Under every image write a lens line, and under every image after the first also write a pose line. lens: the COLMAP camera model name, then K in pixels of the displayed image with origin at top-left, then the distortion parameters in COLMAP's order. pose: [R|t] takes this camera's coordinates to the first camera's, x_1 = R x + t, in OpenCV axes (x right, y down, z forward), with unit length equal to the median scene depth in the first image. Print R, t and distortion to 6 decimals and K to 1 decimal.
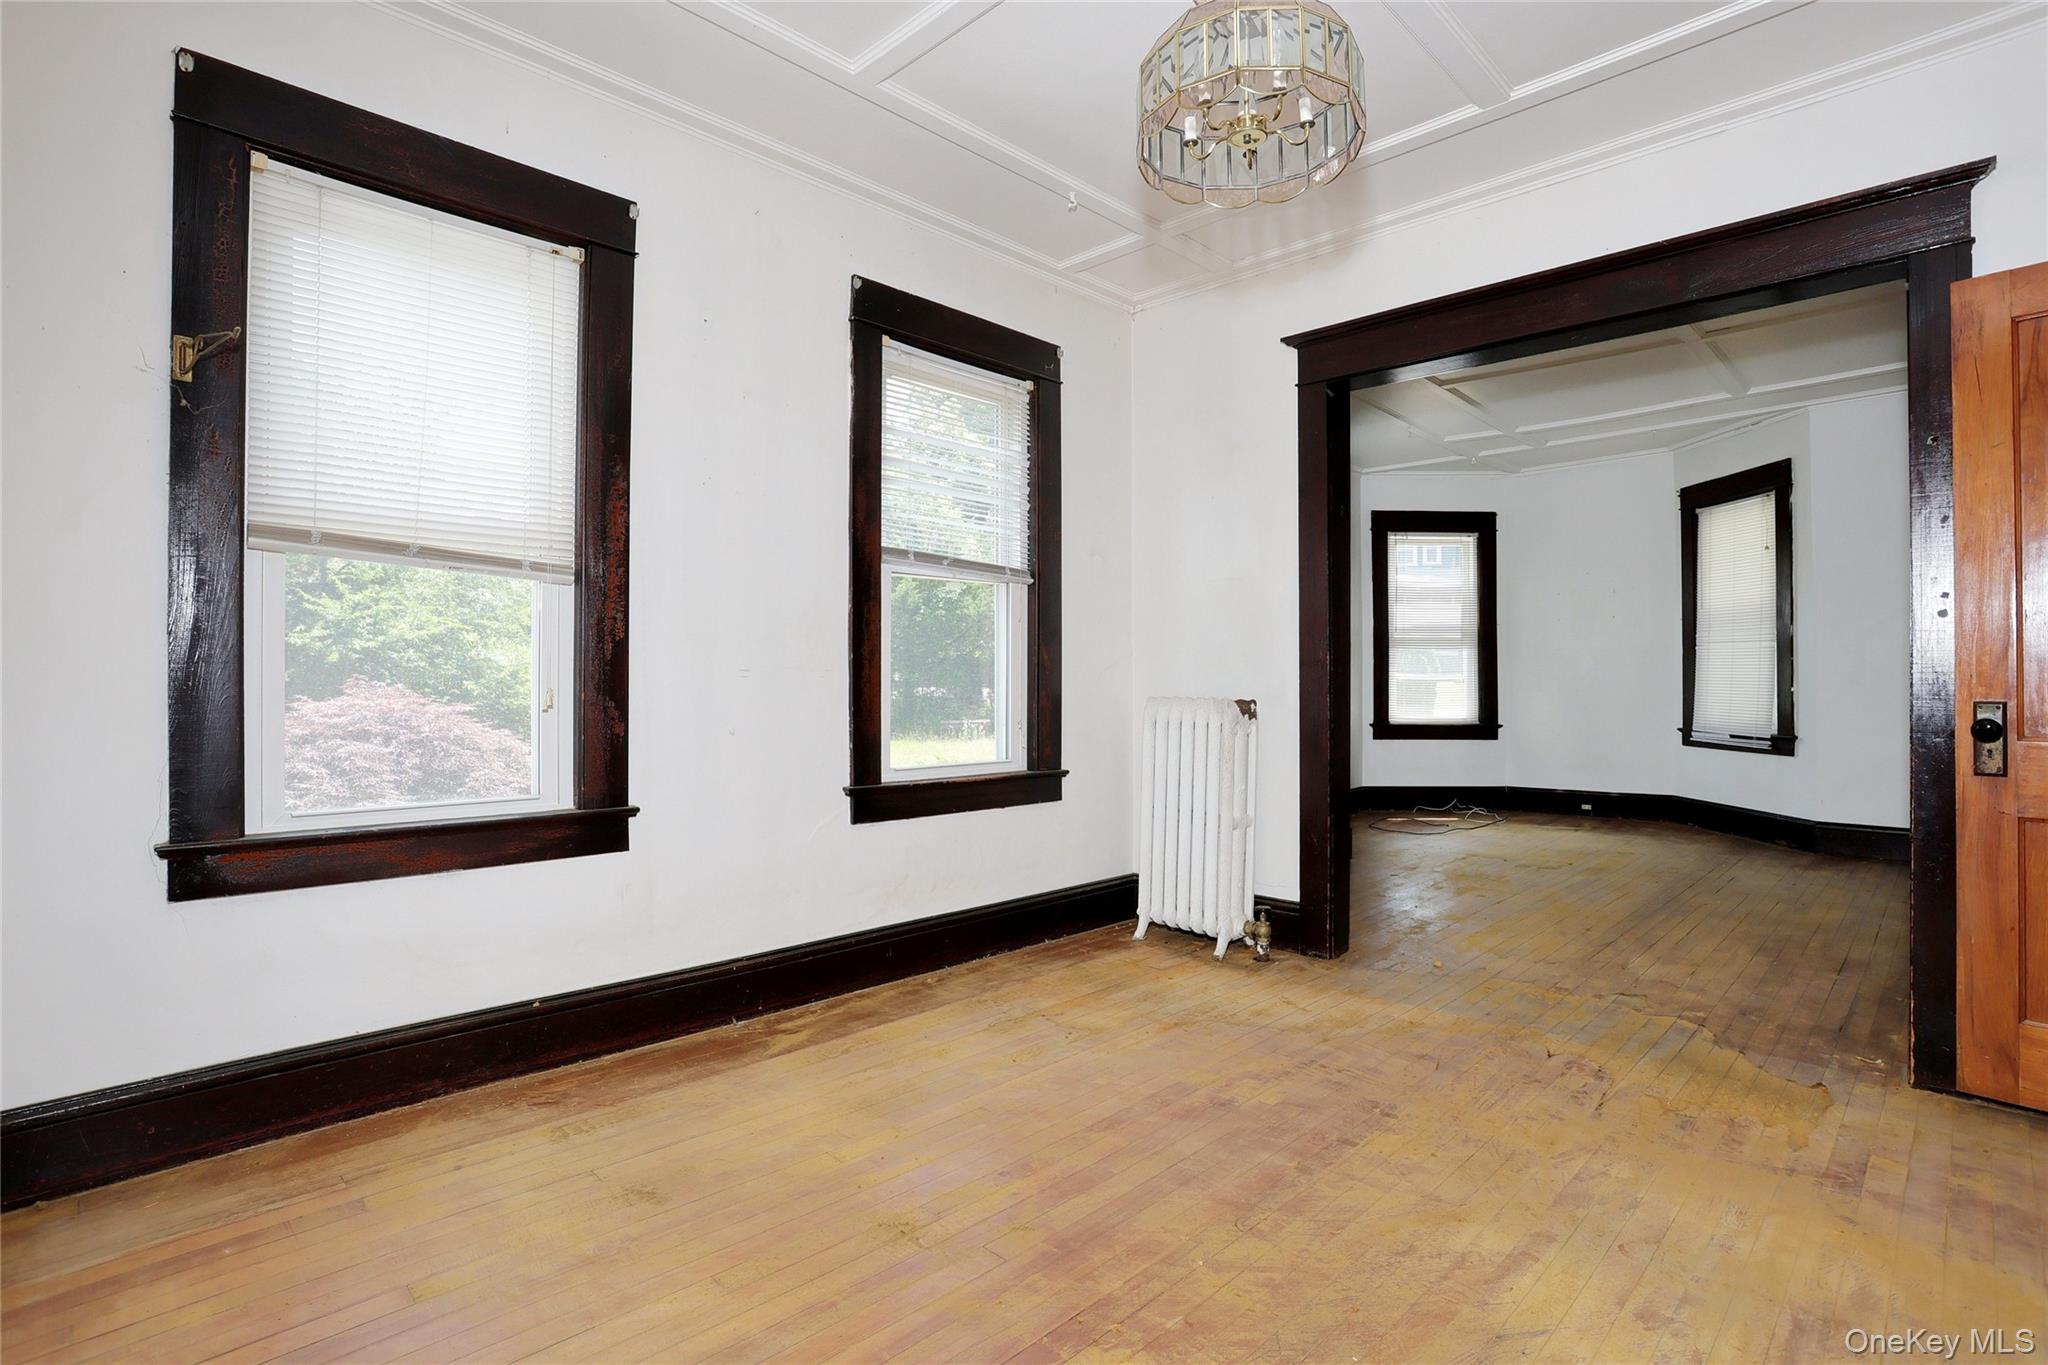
lens RADIAL K [[991.5, 0, 1012.8], [0, 991.5, 682.4], [0, 0, 1]] dist [-0.062538, 0.017174]
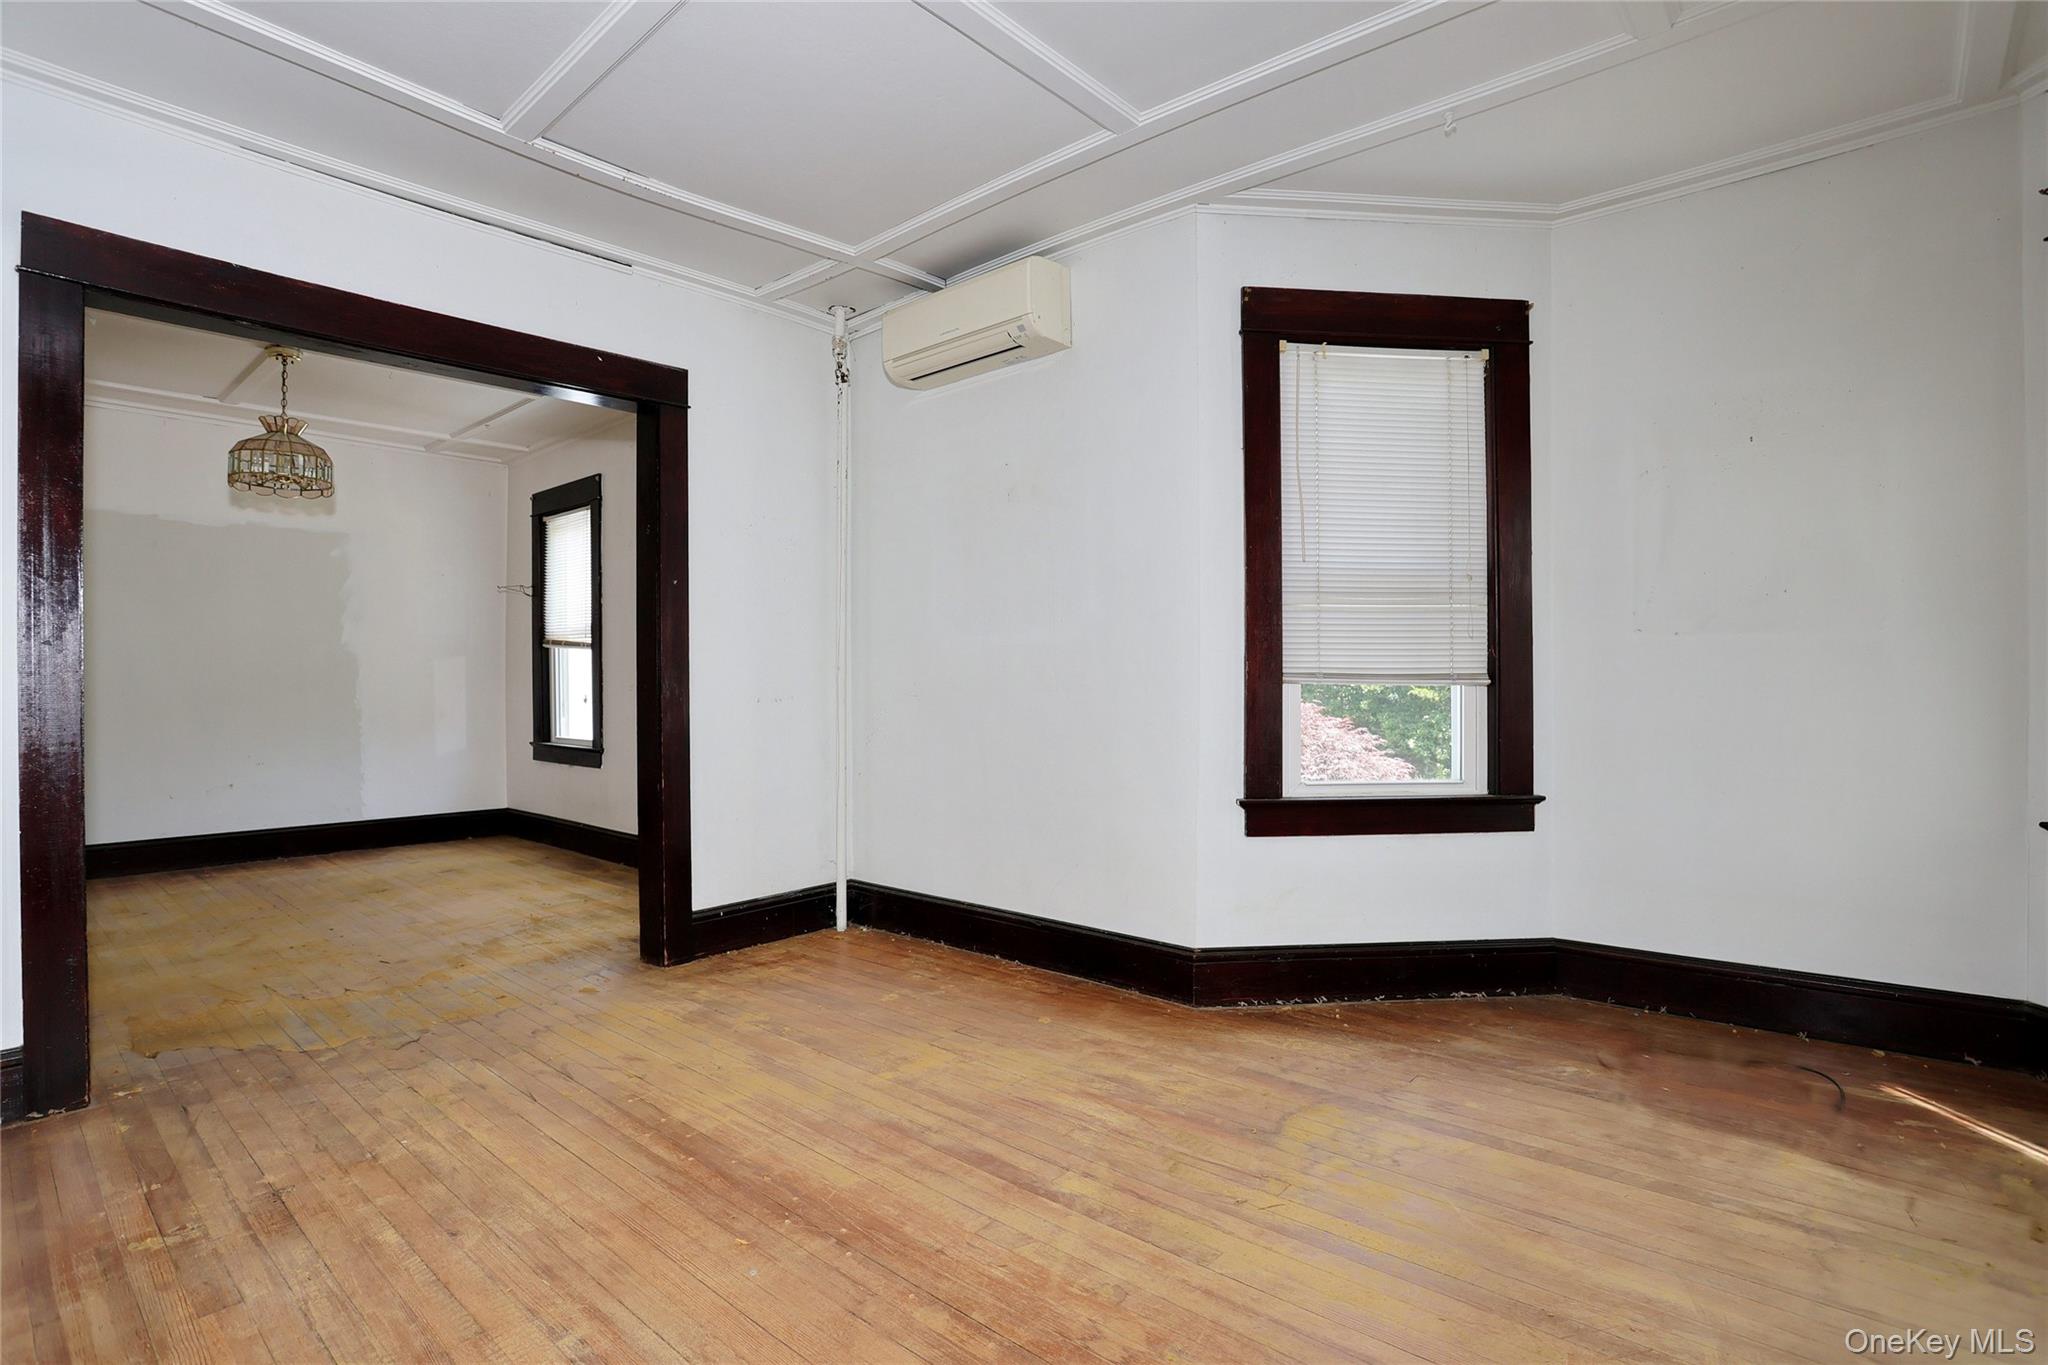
lens RADIAL K [[991.5, 0, 1023.2], [0, 991.5, 688.6], [0, 0, 1]] dist [-0.062538, 0.017174]
pose [[0.060207, 0.003896, -0.998178, 0.710375], [0.004863, 0.999979, 0.004196, -0.006443], [0.998174, -0.005107, 0.060186, 0.684938]]
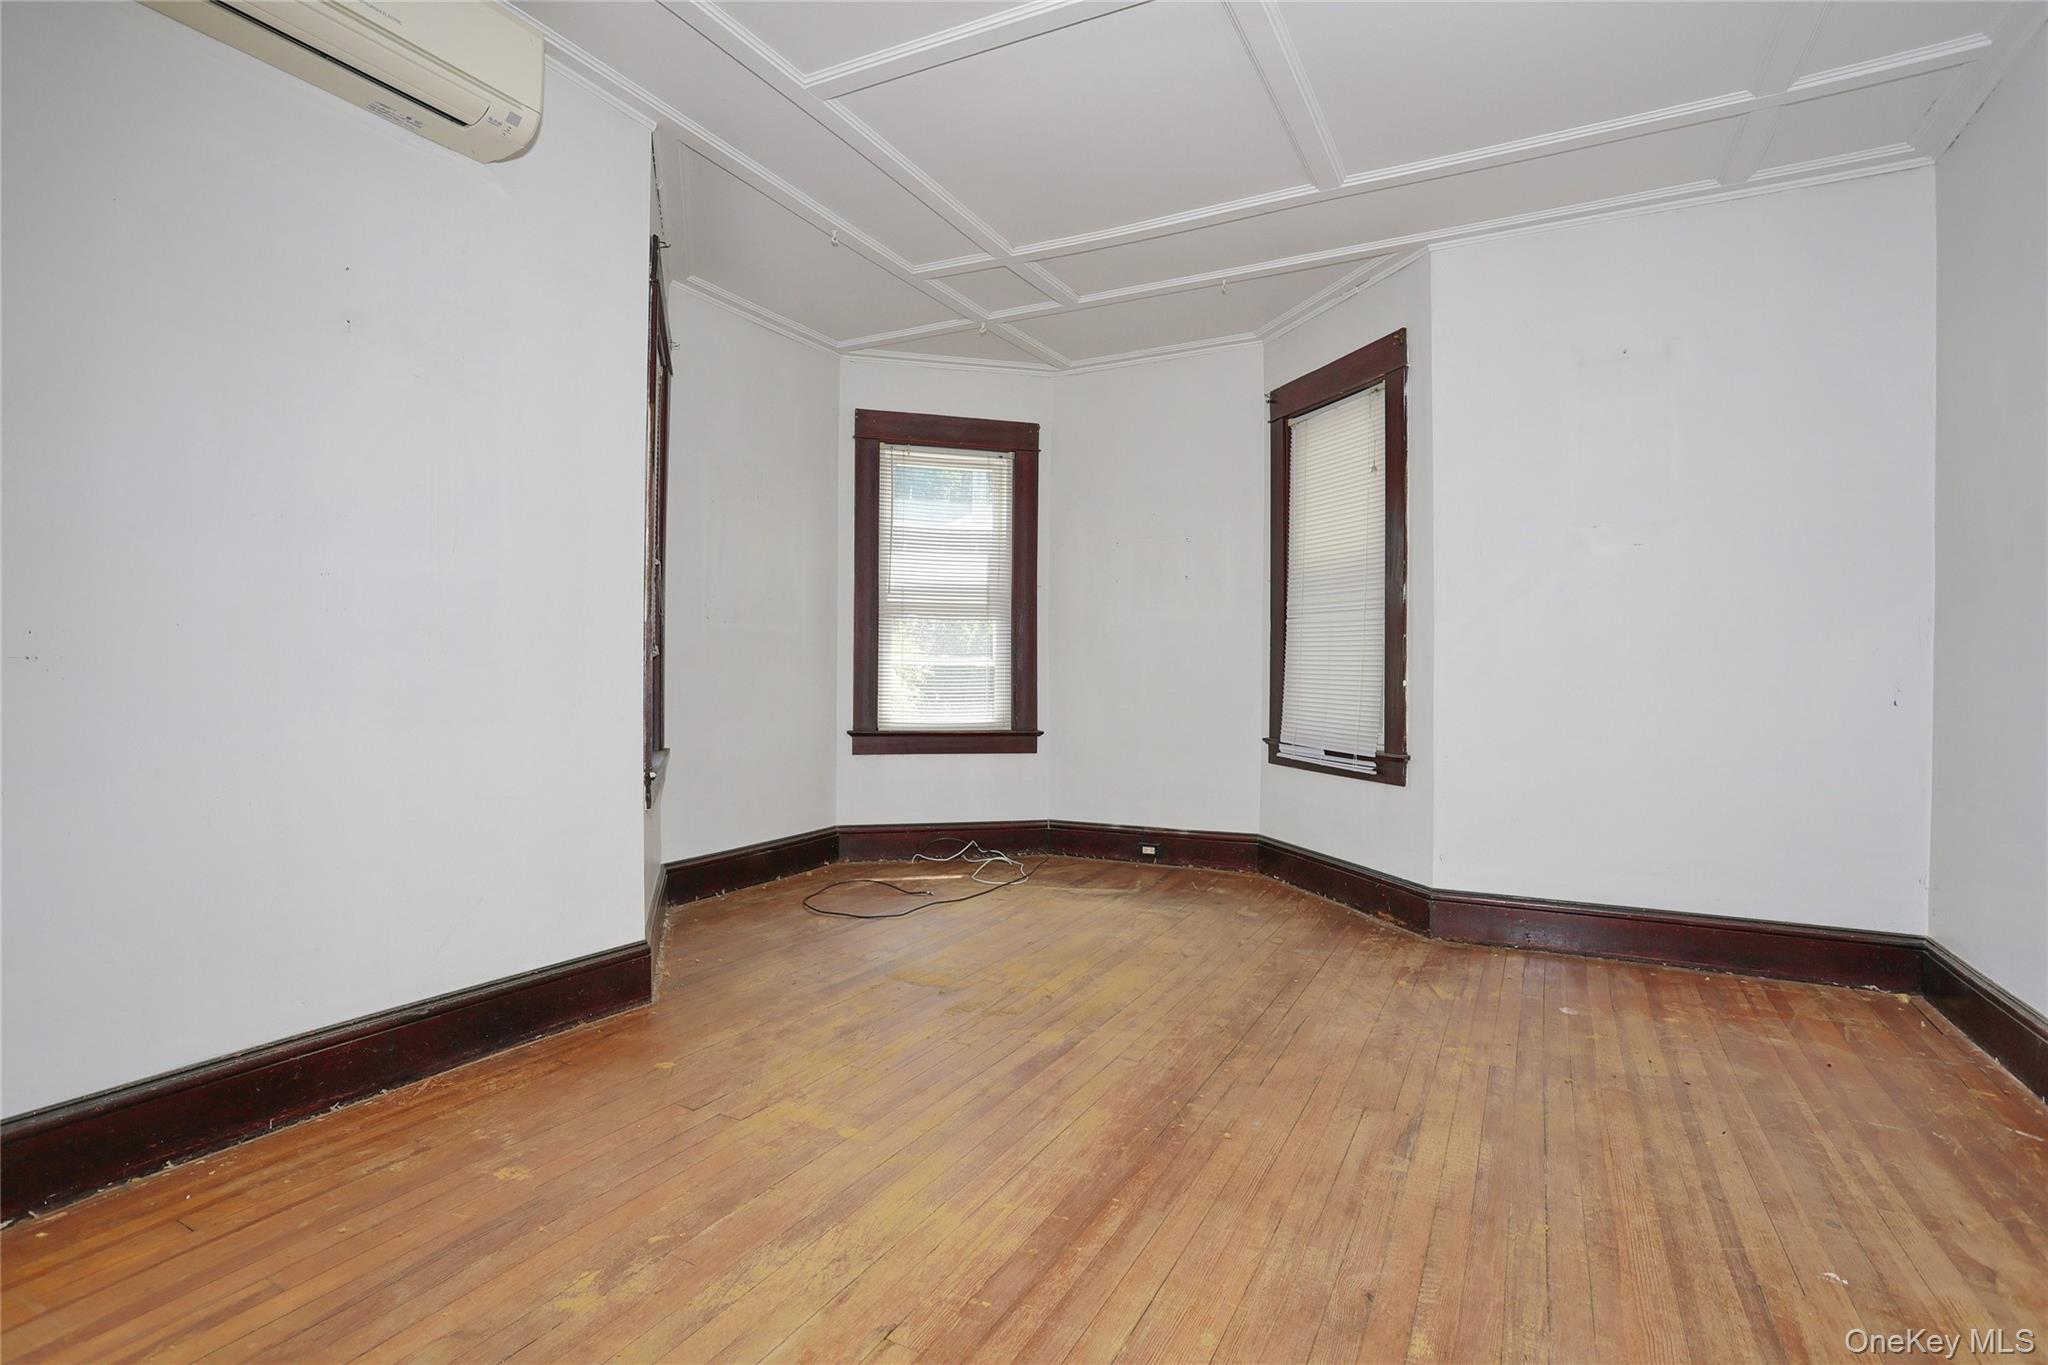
lens RADIAL K [[991.5, 0, 1021.6], [0, 991.5, 680.0], [0, 0, 1]] dist [-0.062538, 0.017174]
pose [[0.957759, 0.007724, 0.287468, 0.323106], [-0.010554, 0.999910, 0.008298, 0.001364], [-0.287378, -0.010982, 0.957754, 0.376727]]
